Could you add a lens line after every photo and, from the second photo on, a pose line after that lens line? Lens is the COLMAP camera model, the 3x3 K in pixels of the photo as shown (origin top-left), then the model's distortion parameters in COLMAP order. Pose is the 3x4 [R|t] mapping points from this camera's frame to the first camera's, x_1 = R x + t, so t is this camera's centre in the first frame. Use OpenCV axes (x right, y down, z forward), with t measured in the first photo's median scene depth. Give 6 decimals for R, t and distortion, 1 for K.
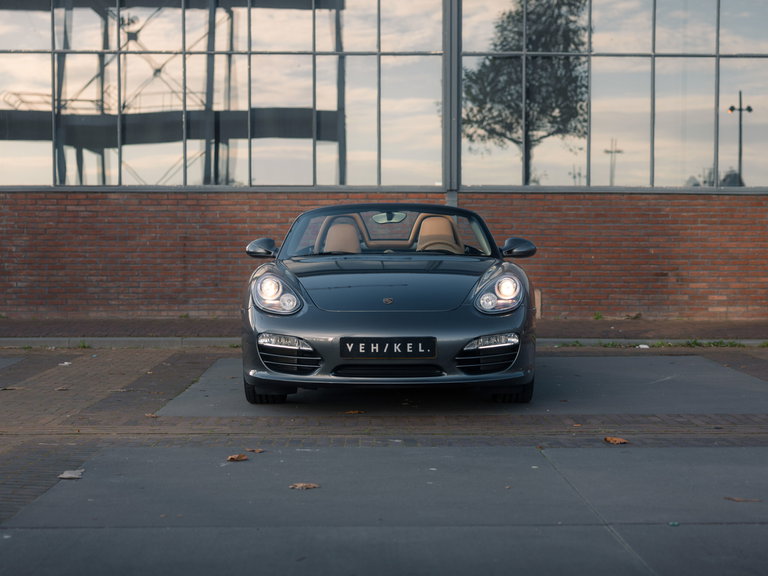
lens RADIAL K [[1470.3, 0, 384.0], [0, 1470.3, 288.0], [0, 0, 1]] dist [0.028208, 0.103804]
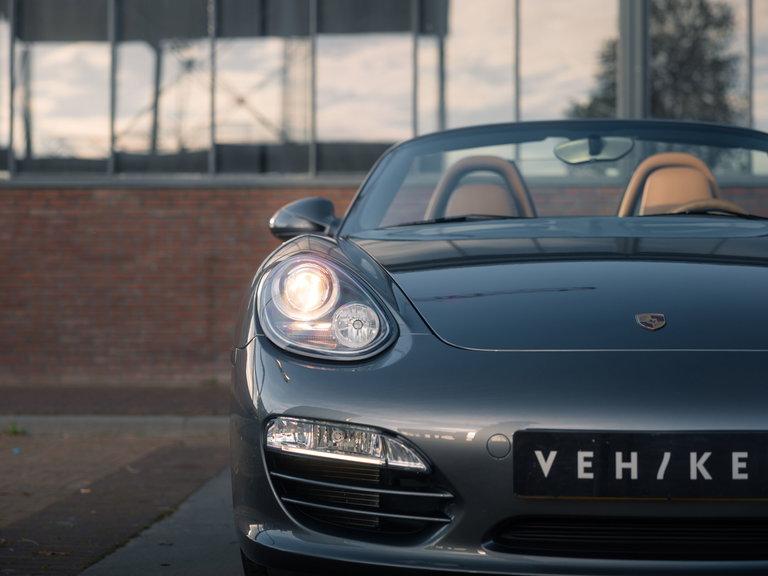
lens RADIAL K [[1391.2, 0, 384.0], [0, 1391.2, 288.0], [0, 0, 1]] dist [0.013337, 0.034410]
pose [[0.997981, -0.000986, -0.063513, -0.037040], [-0.002449, 0.998539, -0.053980, 0.018109], [0.063473, 0.054027, 0.996520, 0.664027]]
